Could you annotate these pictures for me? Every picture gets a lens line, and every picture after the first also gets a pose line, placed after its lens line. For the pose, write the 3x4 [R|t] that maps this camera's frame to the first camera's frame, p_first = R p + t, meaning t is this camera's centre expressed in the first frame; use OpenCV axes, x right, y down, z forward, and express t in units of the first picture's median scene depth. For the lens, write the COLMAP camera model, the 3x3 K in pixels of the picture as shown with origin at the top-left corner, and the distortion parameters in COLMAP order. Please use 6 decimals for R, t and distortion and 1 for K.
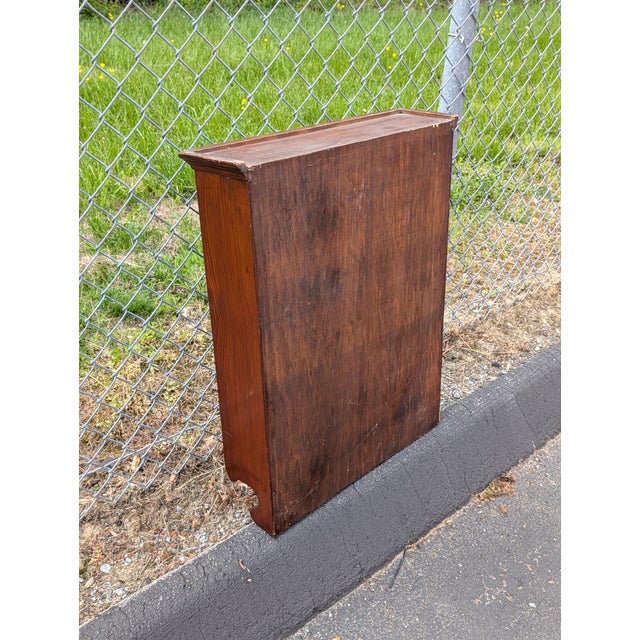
lens RADIAL K [[713.9, 0, 333.8], [0, 713.9, 319.7], [0, 0, 1]] dist [0.072016, -0.277541]
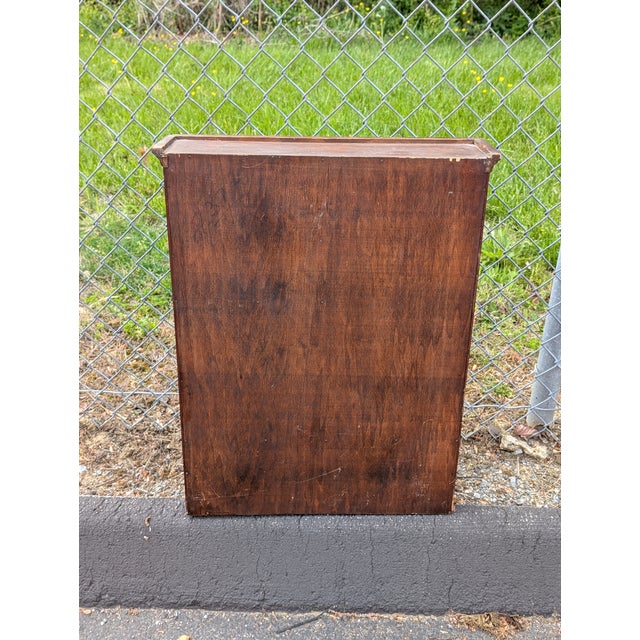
lens RADIAL K [[713.9, 0, 333.8], [0, 713.9, 319.7], [0, 0, 1]] dist [0.072016, -0.277541]
pose [[0.720867, 0.308246, -0.620754, 0.621325], [-0.323784, 0.941686, 0.091608, -0.125607], [0.612793, 0.134953, 0.778635, 0.284816]]
